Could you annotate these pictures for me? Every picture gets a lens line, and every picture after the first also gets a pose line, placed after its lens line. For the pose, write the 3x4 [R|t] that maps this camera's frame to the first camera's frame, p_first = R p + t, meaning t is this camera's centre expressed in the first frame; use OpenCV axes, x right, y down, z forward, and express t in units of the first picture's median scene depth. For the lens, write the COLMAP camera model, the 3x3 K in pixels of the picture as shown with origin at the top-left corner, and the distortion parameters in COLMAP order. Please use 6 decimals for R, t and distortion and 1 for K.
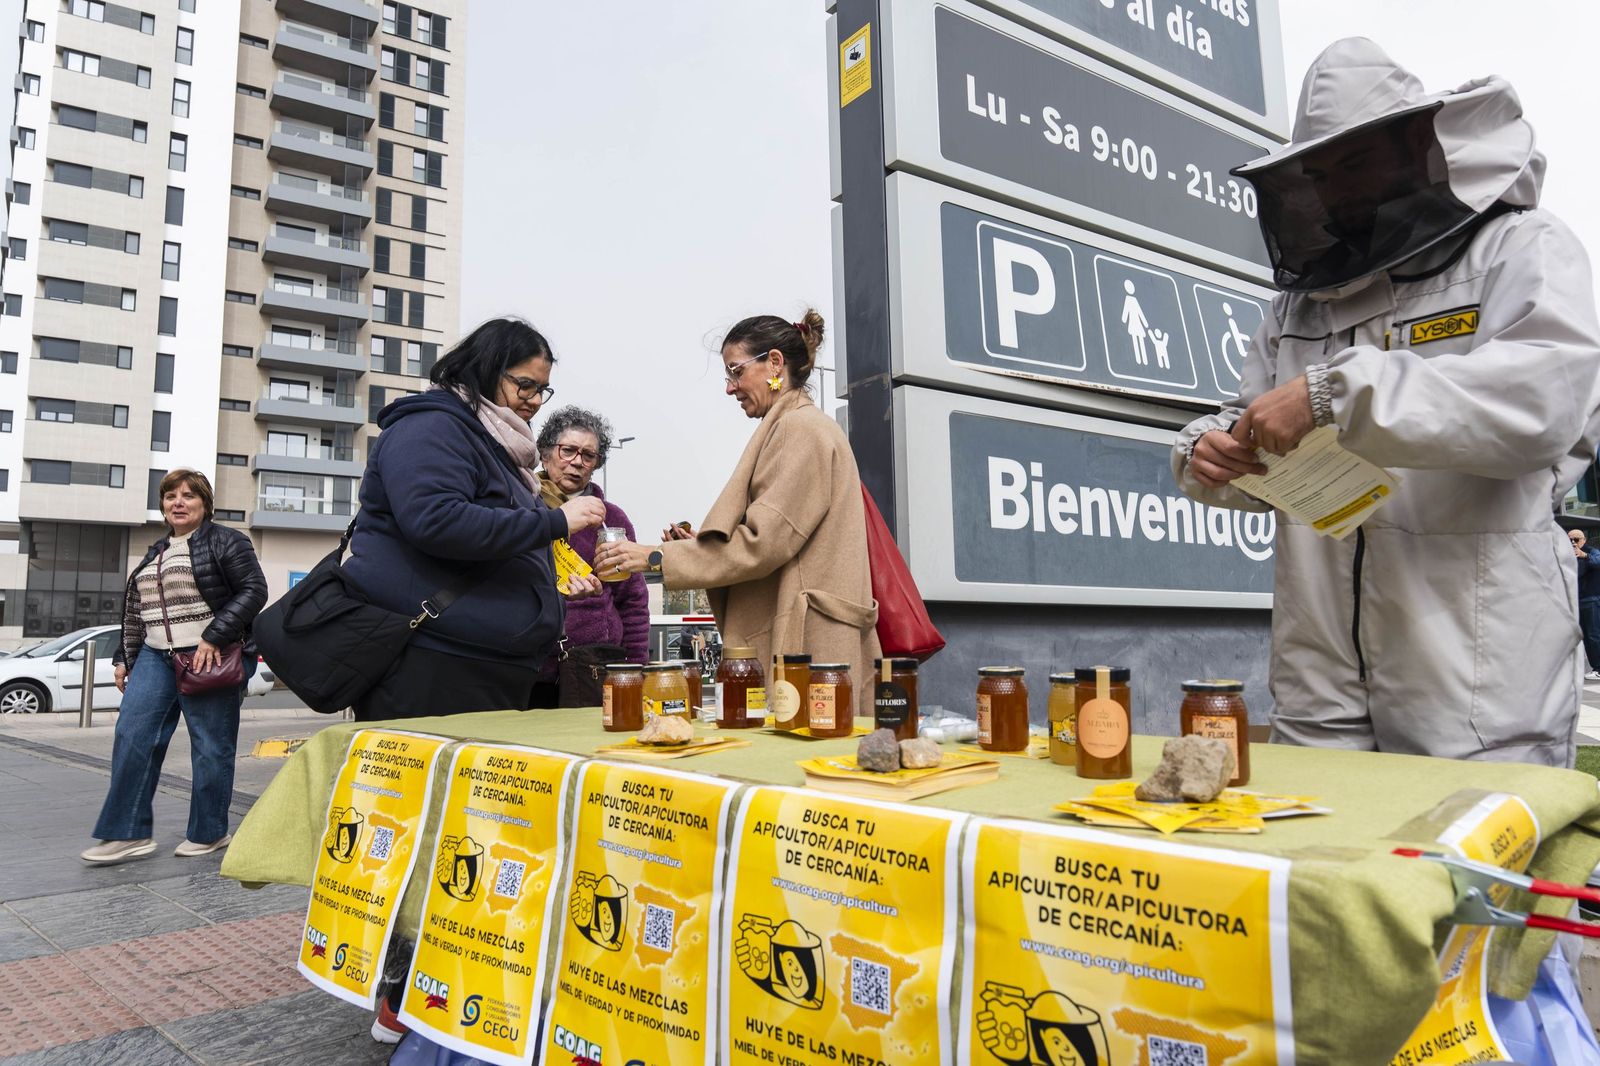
lens RADIAL K [[1078.4, 0, 800.0], [0, 1078.4, 533.0], [0, 0, 1]] dist [-0.006603, -0.015181]
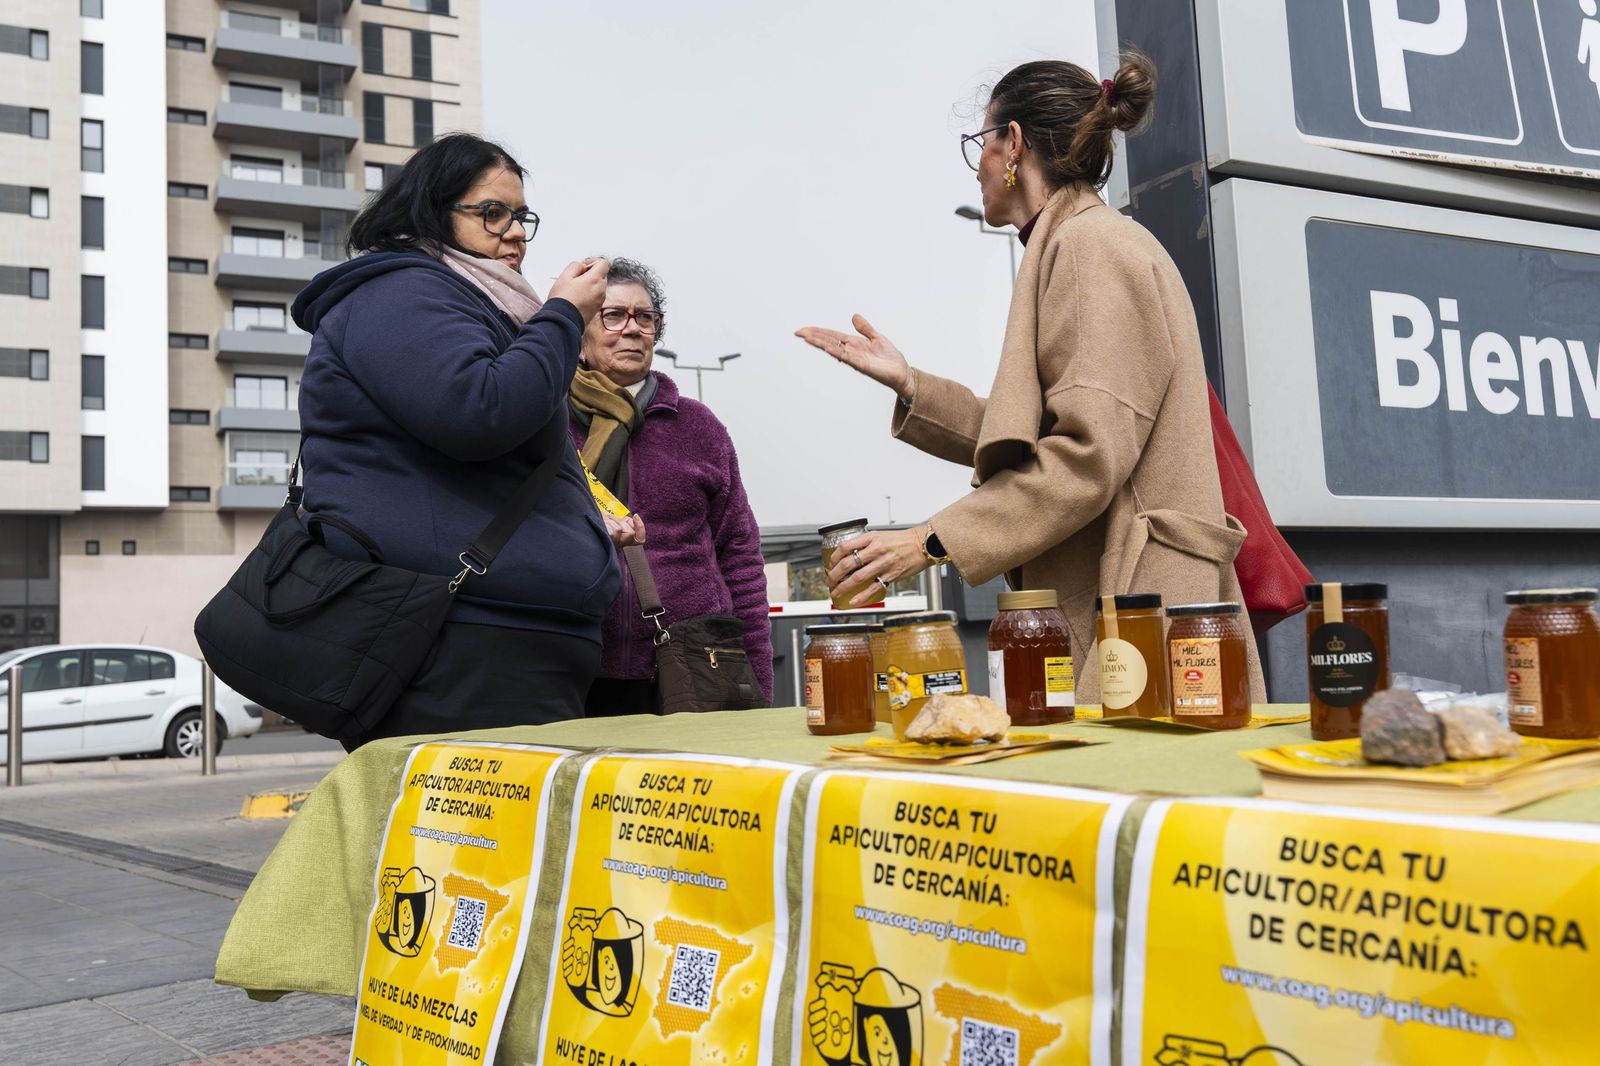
lens RADIAL K [[1553.1, 0, 800.0], [0, 1553.1, 533.0], [0, 0, 1]] dist [-0.004689, 0.014866]
pose [[0.992580, -0.041550, -0.114276, -0.049183], [0.044629, 0.998703, 0.024514, 0.029006], [0.113109, -0.029432, 0.993147, 0.082768]]
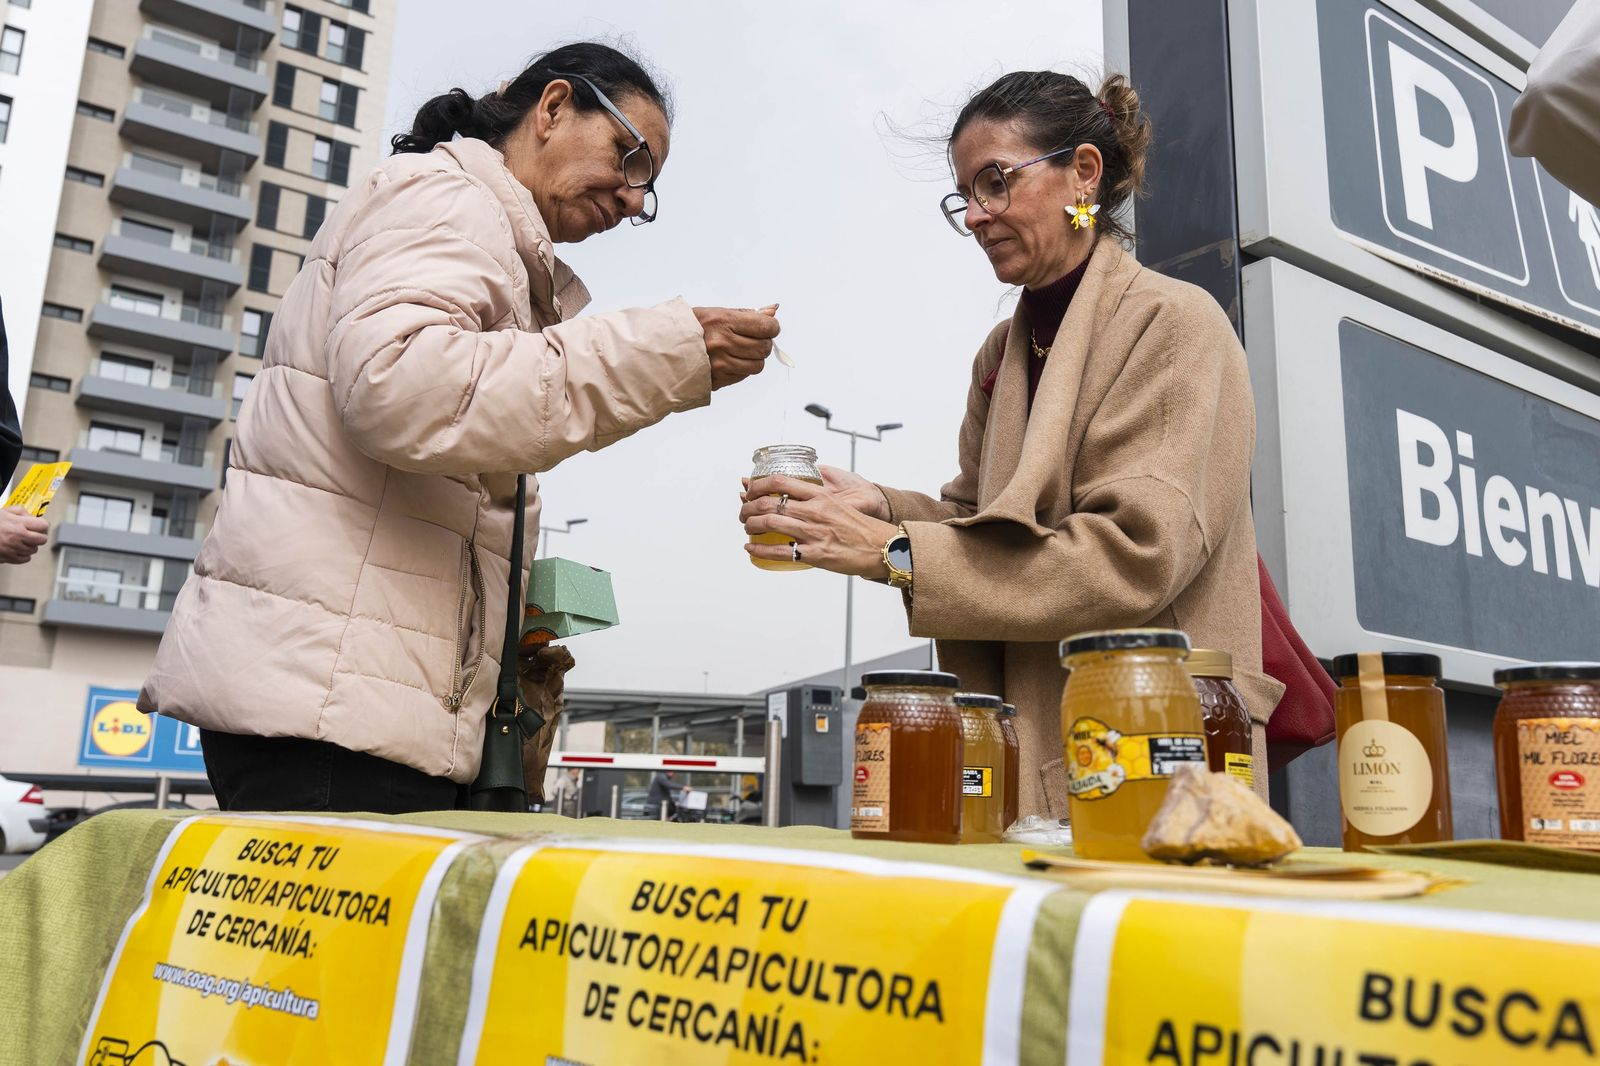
lens RADIAL K [[1413.9, 0, 841.6], [0, 1413.9, 505.4], [0, 0, 1]] dist [-0.010237, -0.002821]
pose [[0.998069, 0.050486, 0.036198, -0.124228], [-0.045783, 0.991632, -0.120705, 0.073749], [-0.041989, 0.118815, 0.992028, 0.296477]]
